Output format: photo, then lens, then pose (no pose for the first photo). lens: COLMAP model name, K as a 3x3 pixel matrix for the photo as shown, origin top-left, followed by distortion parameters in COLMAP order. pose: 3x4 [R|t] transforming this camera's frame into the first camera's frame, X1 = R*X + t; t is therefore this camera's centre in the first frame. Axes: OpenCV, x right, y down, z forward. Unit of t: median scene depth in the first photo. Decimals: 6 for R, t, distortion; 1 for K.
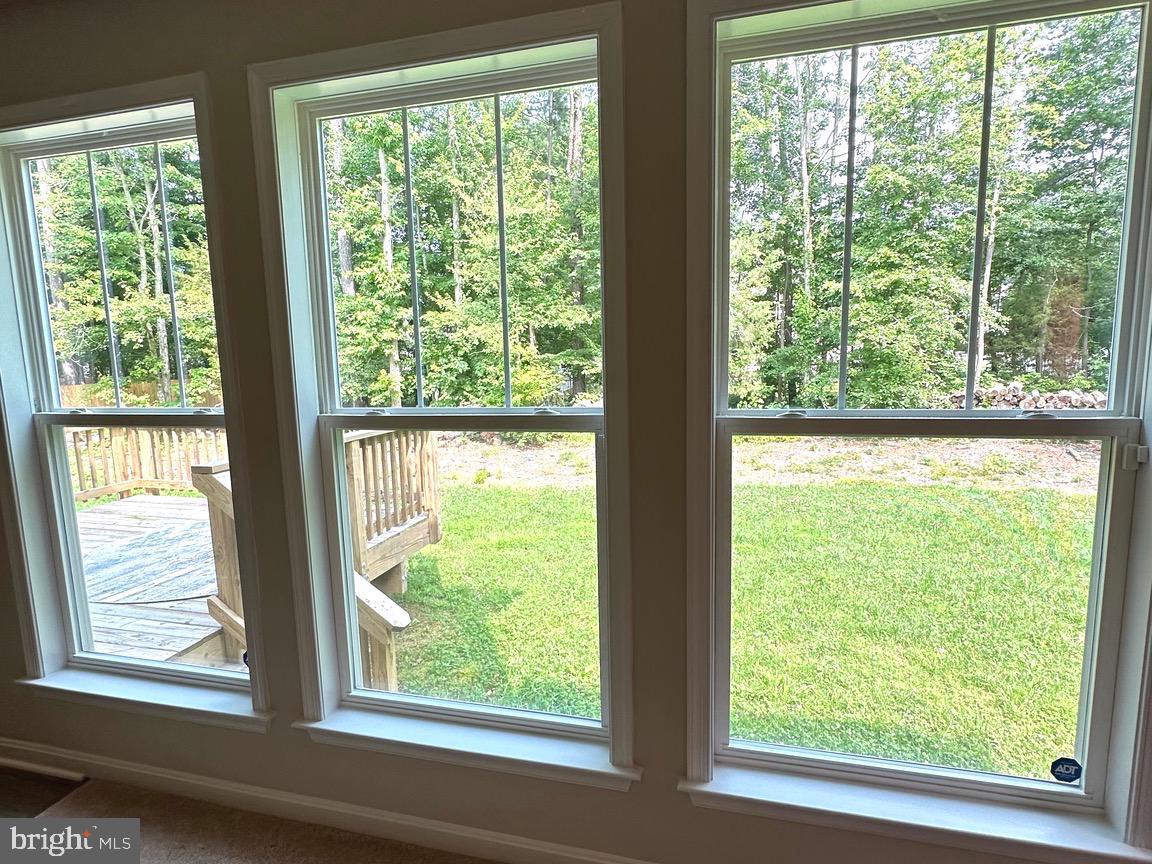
lens RADIAL K [[608.5, 0, 576.0], [0, 608.5, 432.0], [0, 0, 1]] dist [-0.002182, -0.001615]
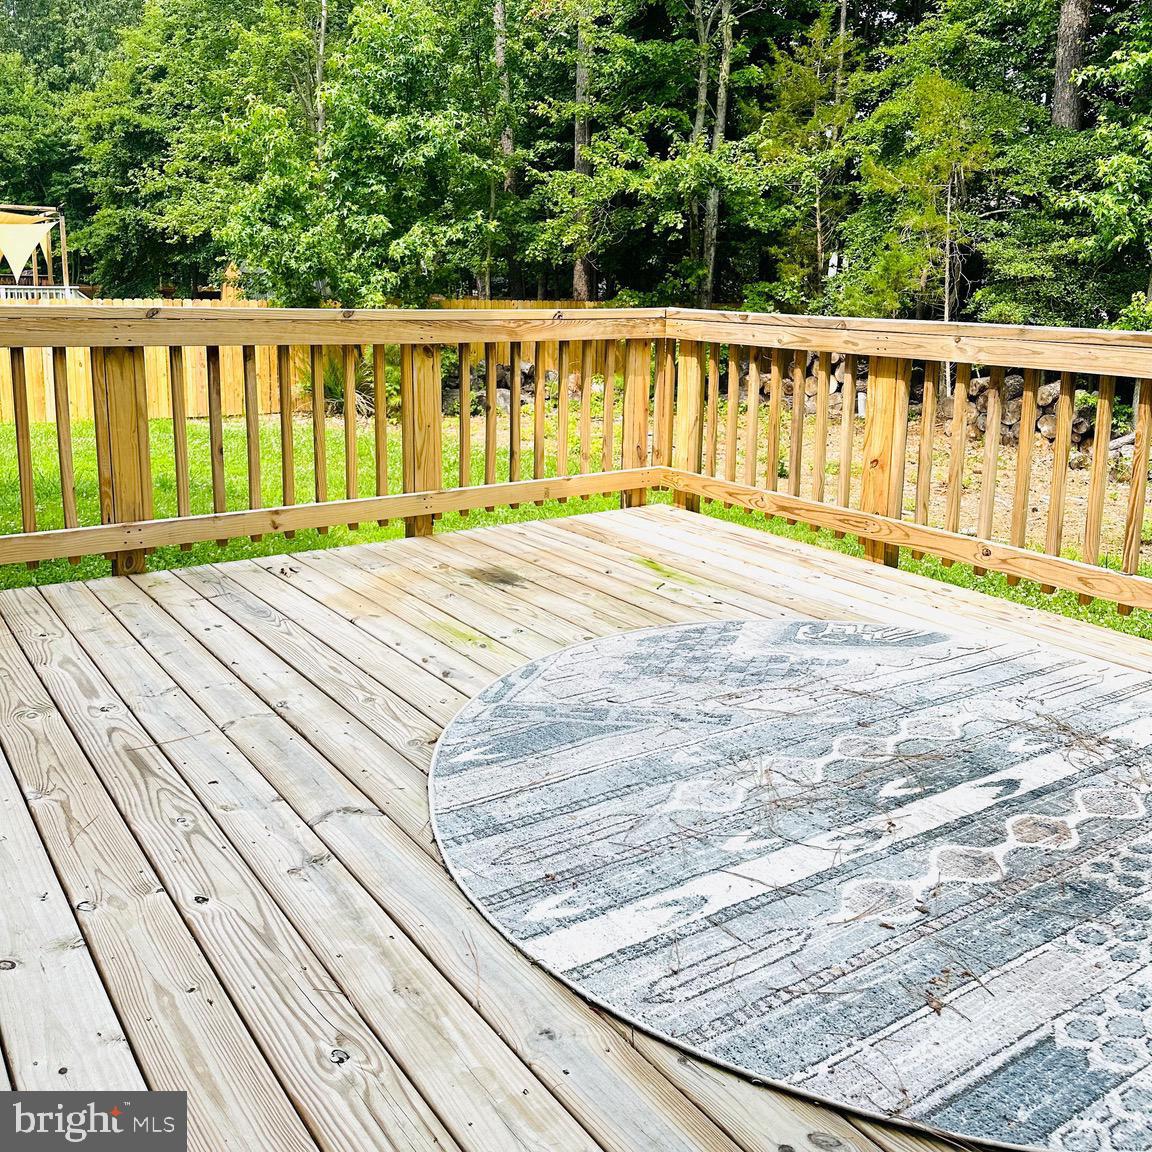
lens RADIAL K [[1080.0, 0, 576.0], [0, 1080.0, 576.0], [0, 0, 1]] dist [0.002360, -0.000068]
pose [[0.763691, 0.207489, -0.611330, -0.157914], [-0.125334, 0.976579, 0.174885, 0.014781], [0.633298, -0.056938, 0.771810, 0.202785]]
